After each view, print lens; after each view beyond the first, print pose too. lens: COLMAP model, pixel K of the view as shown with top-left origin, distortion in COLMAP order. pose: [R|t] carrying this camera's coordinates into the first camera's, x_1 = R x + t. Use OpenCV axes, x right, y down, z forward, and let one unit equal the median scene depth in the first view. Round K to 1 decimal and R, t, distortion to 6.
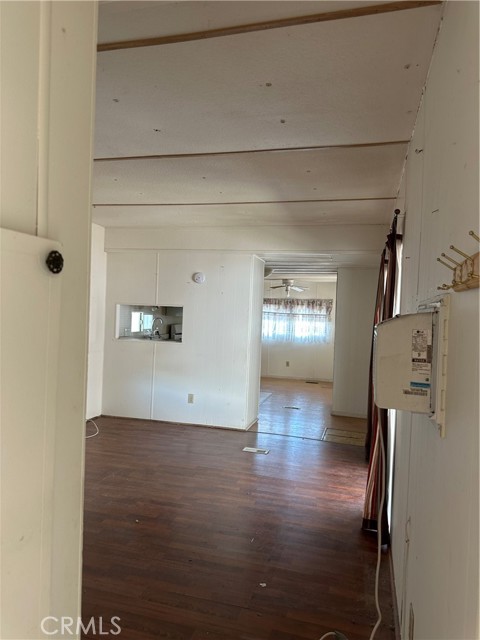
lens RADIAL K [[452.6, 0, 246.4], [0, 452.6, 317.0], [0, 0, 1]] dist [0.057708, -0.064677]
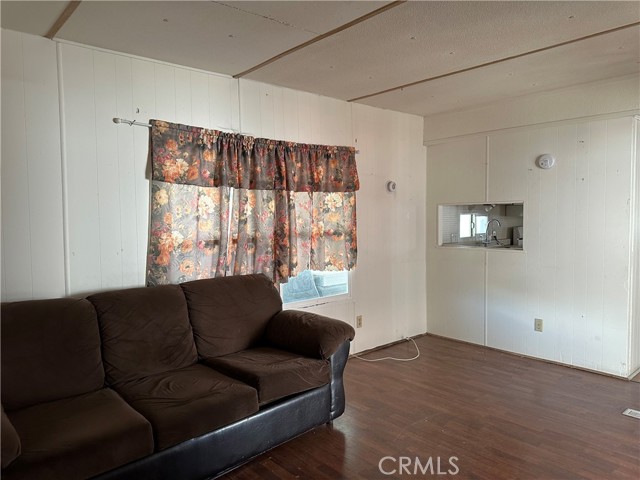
lens RADIAL K [[452.6, 0, 320.0], [0, 452.6, 240.0], [0, 0, 1]] dist [0.057708, -0.064677]
pose [[0.830219, -0.019485, -0.557097, 0.001168], [0.041327, 0.998790, 0.026654, 0.004760], [0.555903, -0.045152, 0.830020, 0.174722]]
